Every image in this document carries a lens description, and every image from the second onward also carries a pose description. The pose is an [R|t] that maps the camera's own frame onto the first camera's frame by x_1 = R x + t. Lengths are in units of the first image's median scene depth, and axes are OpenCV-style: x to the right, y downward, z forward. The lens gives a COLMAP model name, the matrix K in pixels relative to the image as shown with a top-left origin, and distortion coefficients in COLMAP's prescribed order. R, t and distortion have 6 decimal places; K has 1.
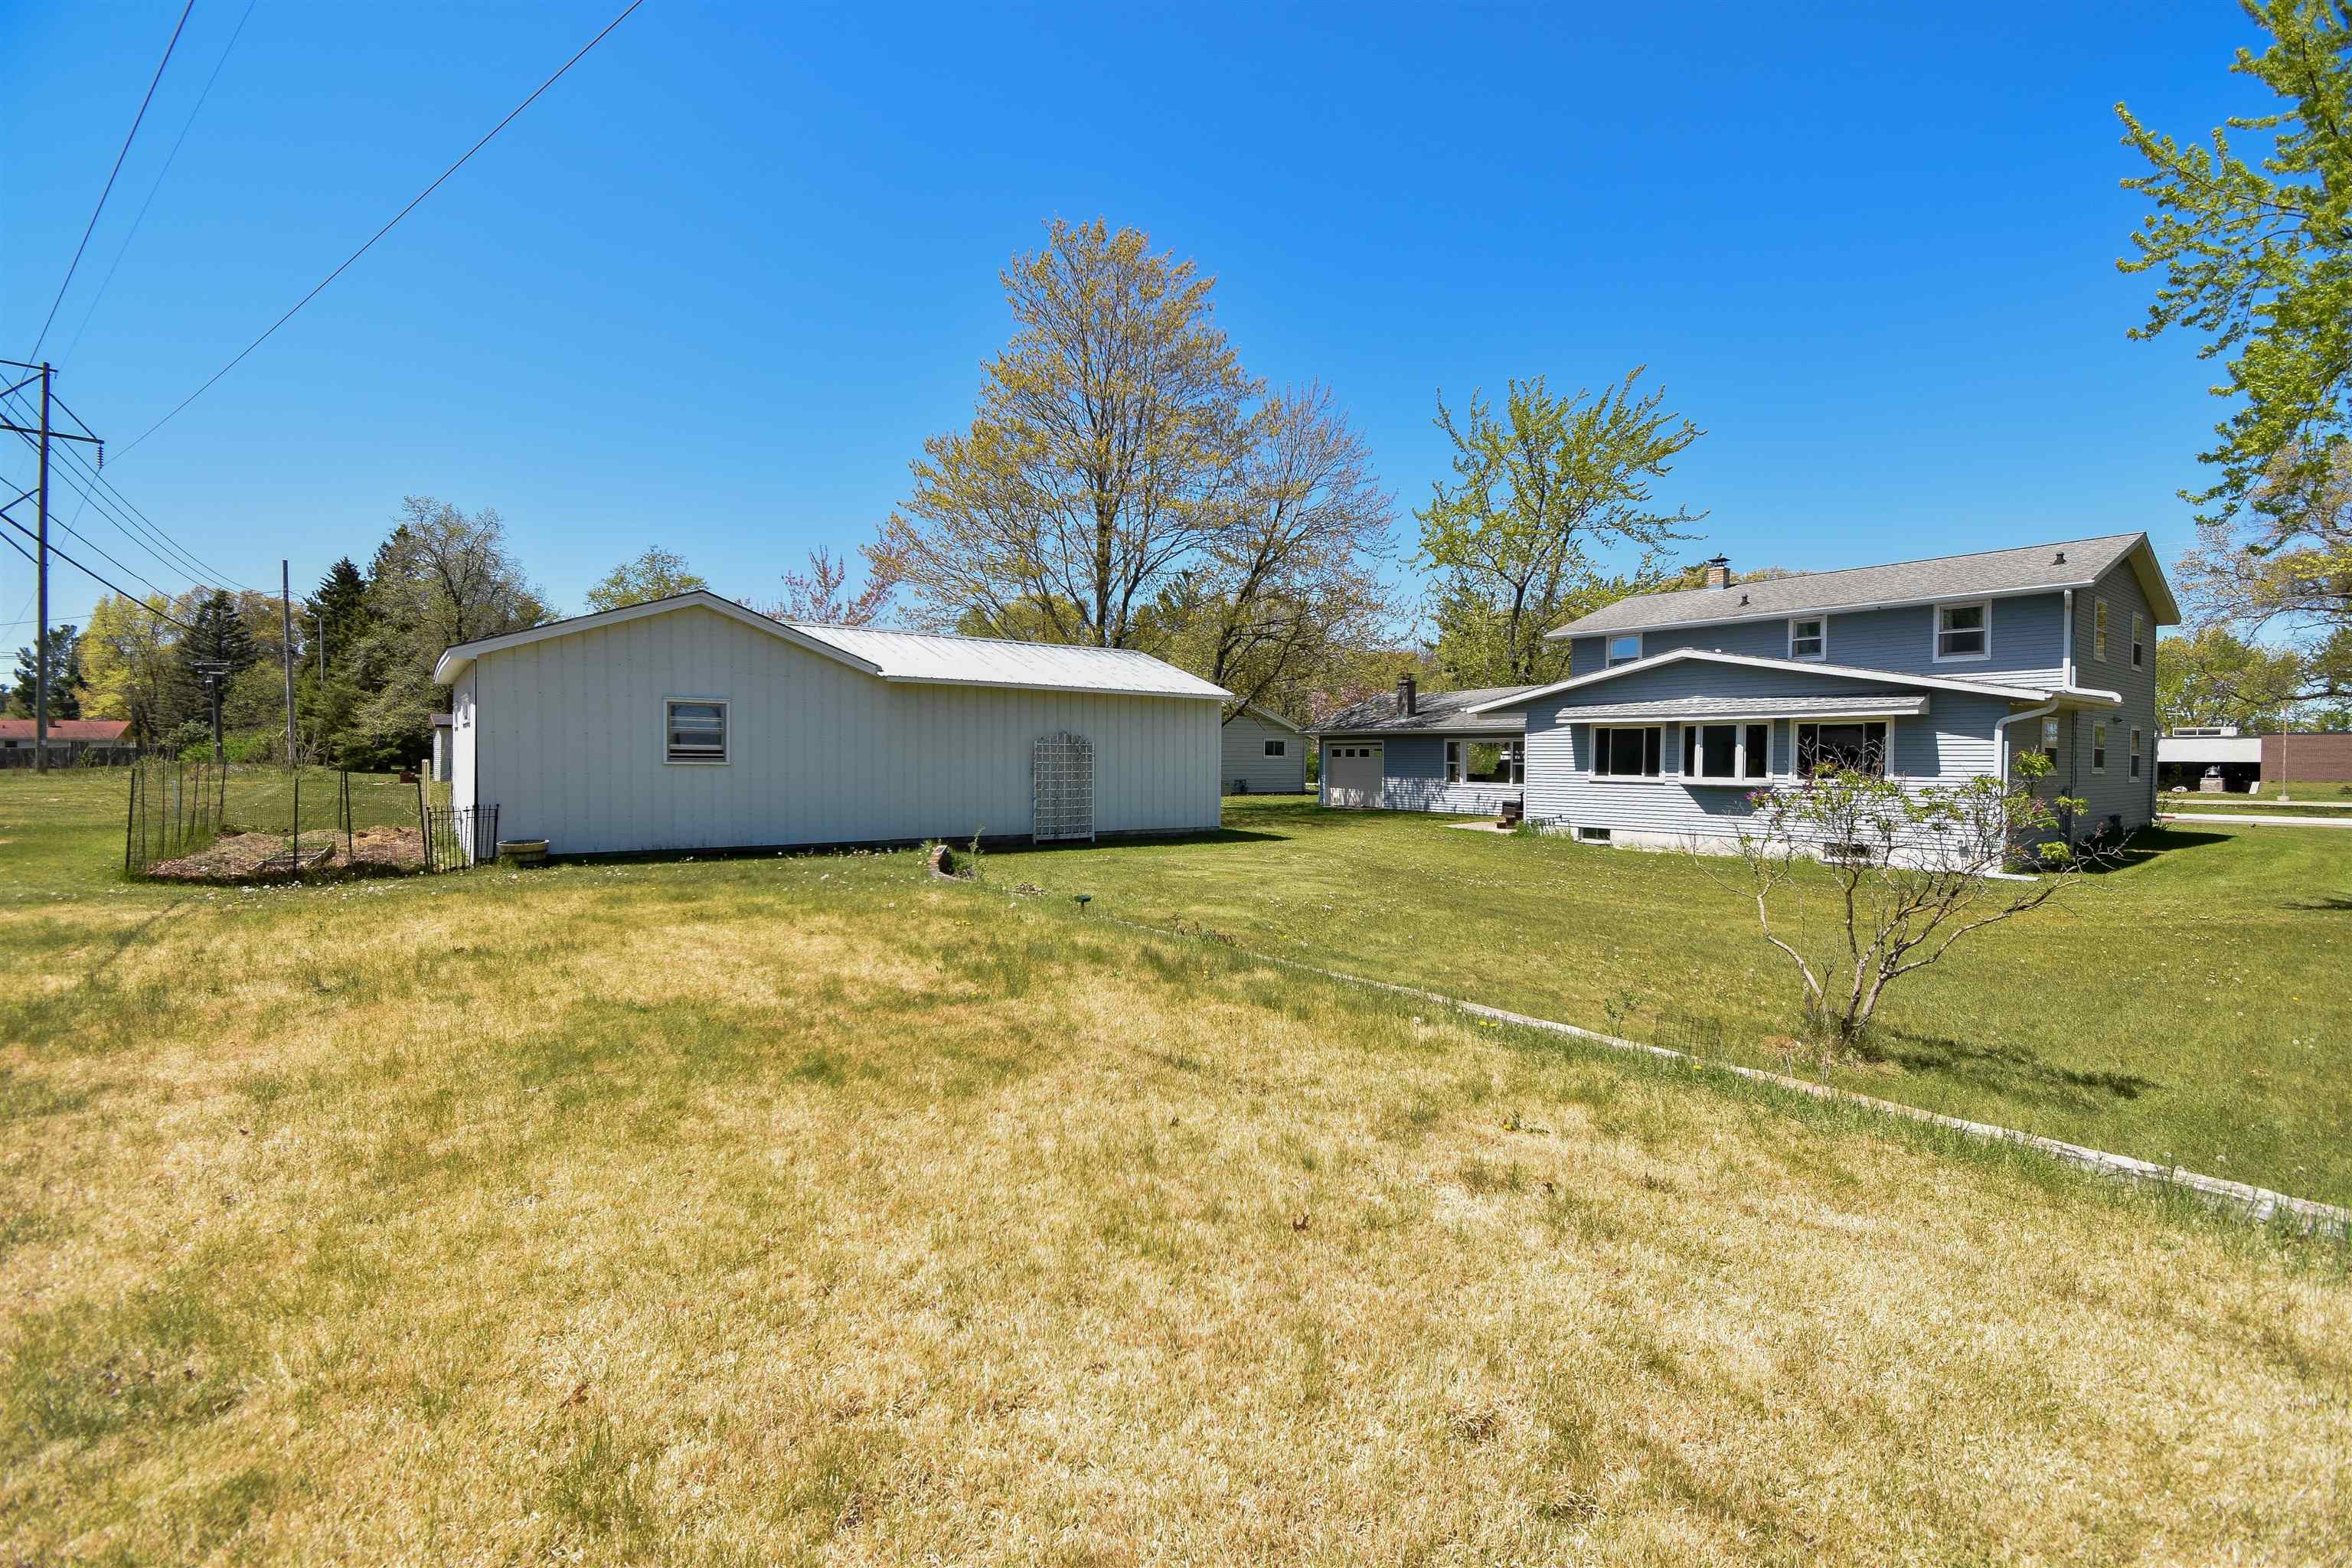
lens RADIAL K [[1043.6, 0, 1177.4], [0, 1043.6, 751.2], [0, 0, 1]] dist [-0.000521, -0.000084]
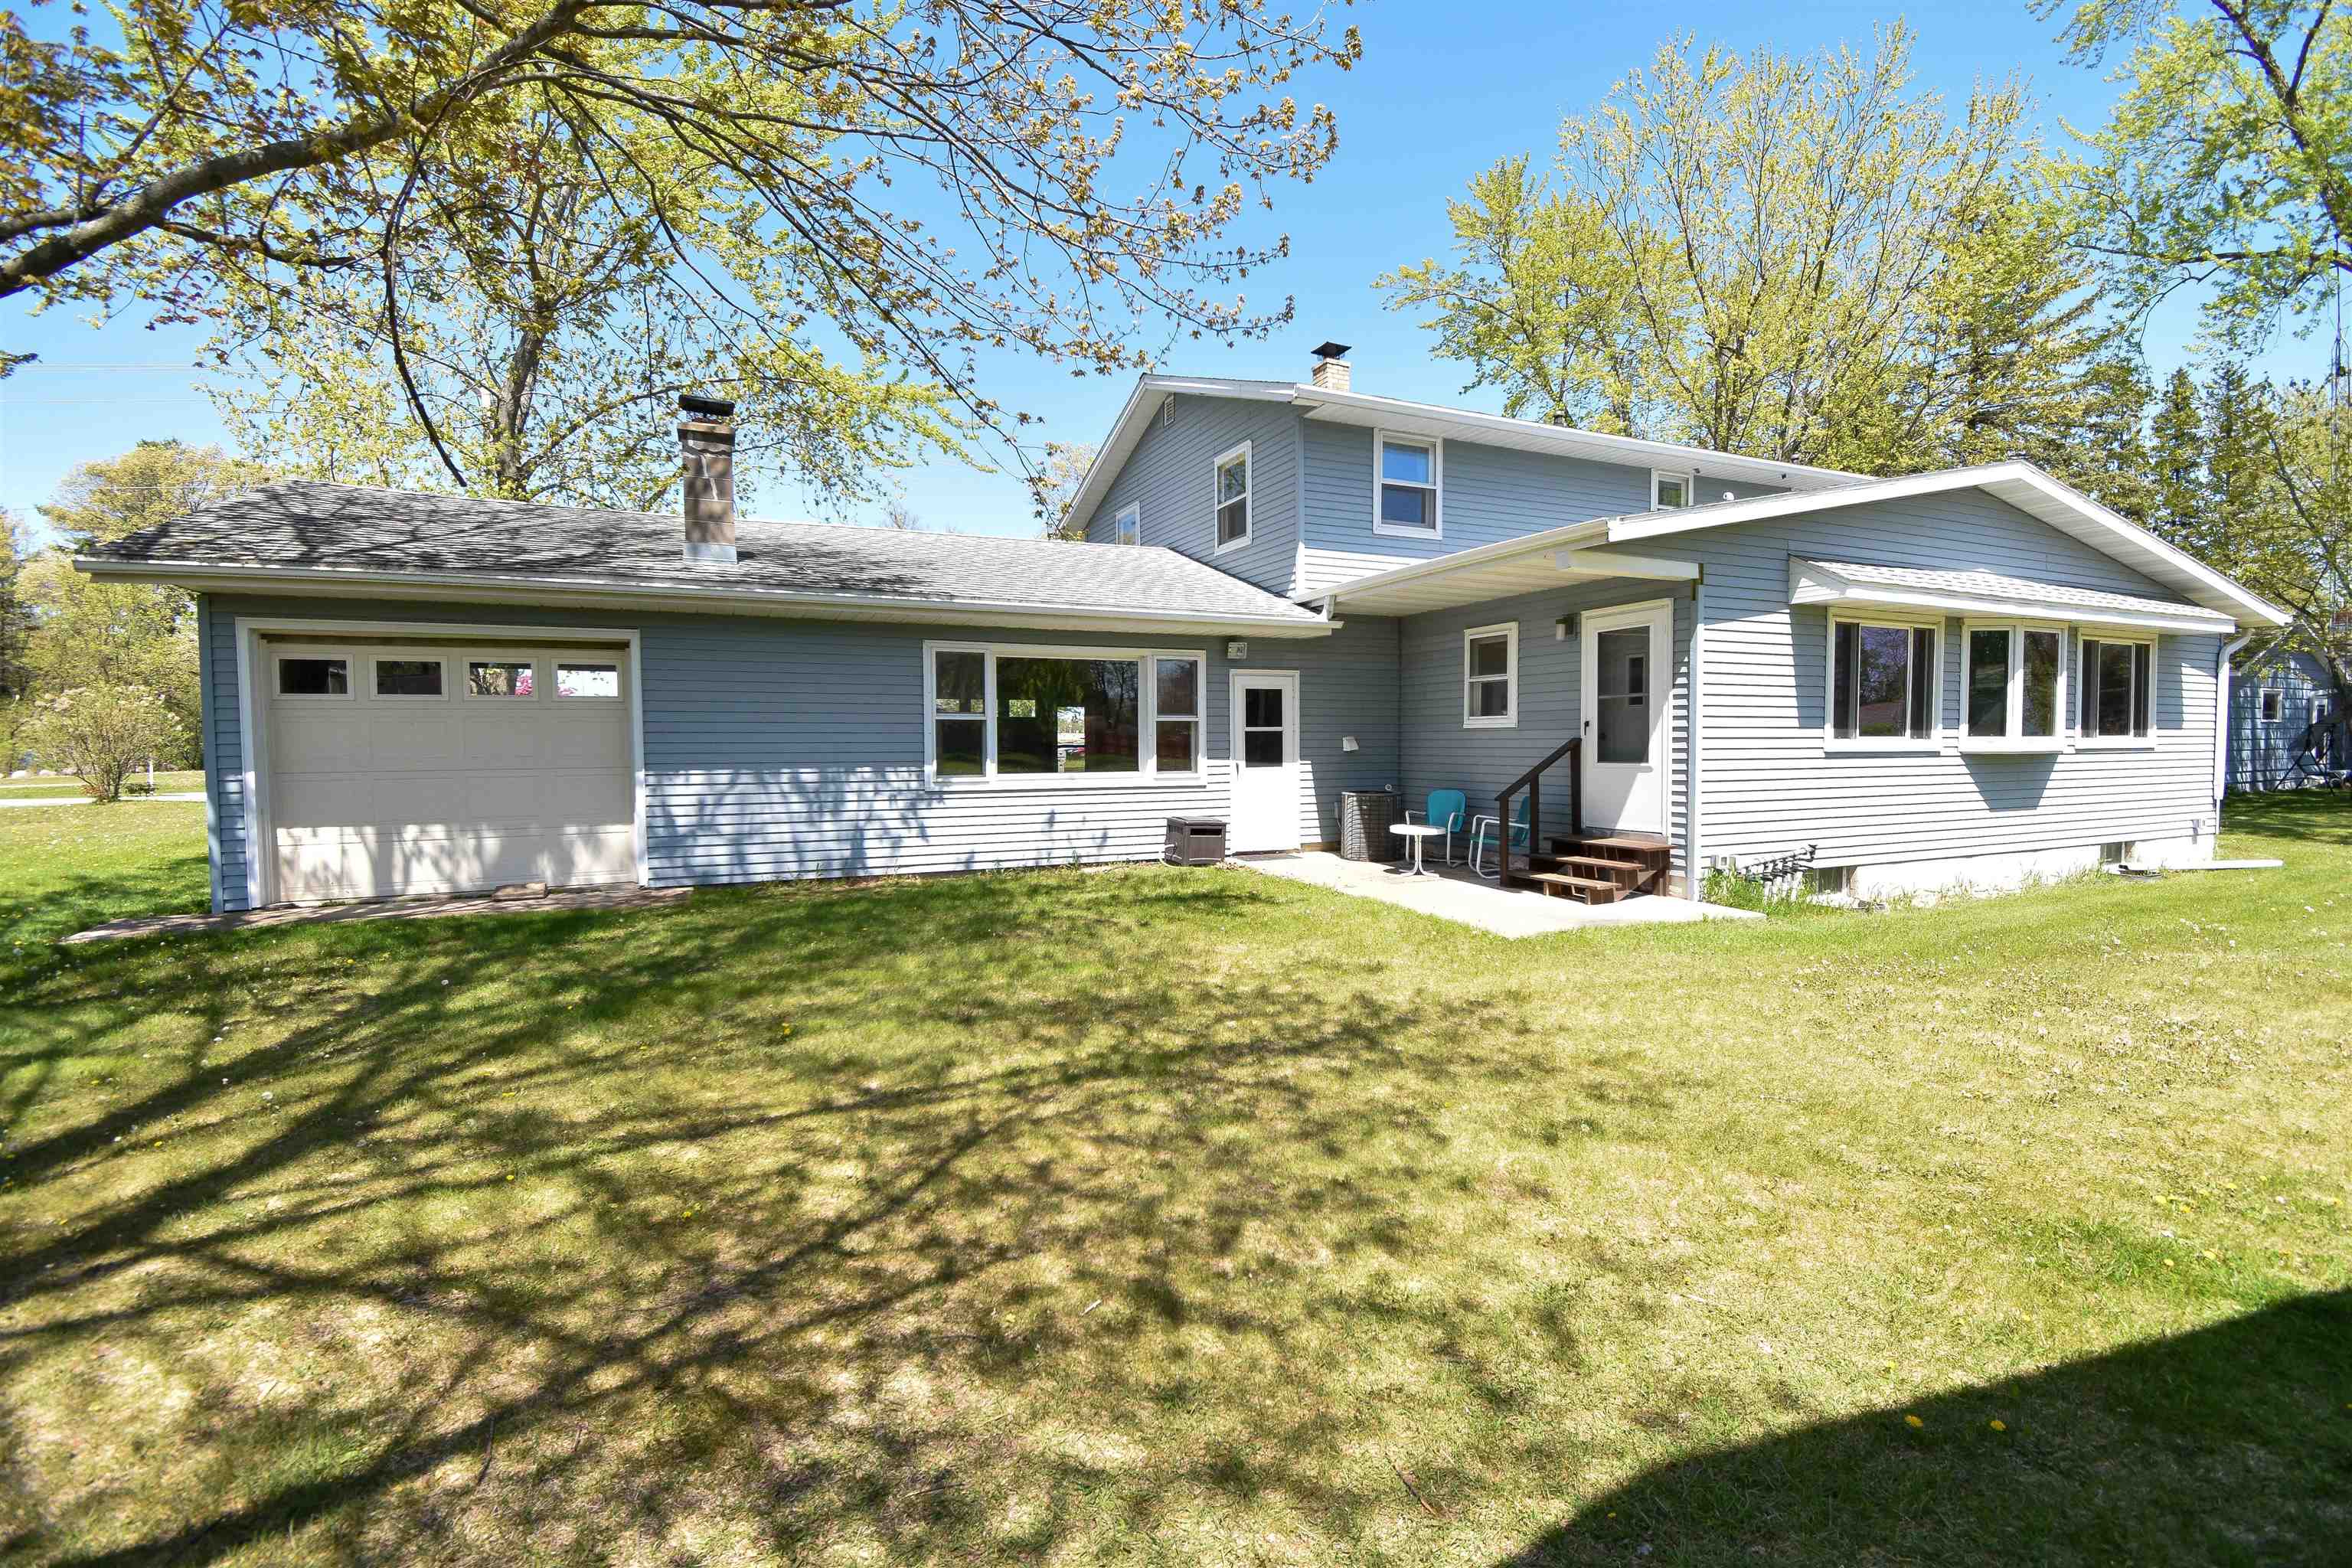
lens RADIAL K [[1043.6, 0, 1177.4], [0, 1043.6, 751.2], [0, 0, 1]] dist [-0.000521, -0.000084]
pose [[0.189040, -0.013269, 0.981880, -0.052865], [-0.000567, 0.999907, 0.013622, 0.024060], [-0.981969, -0.003132, 0.189015, 1.232995]]
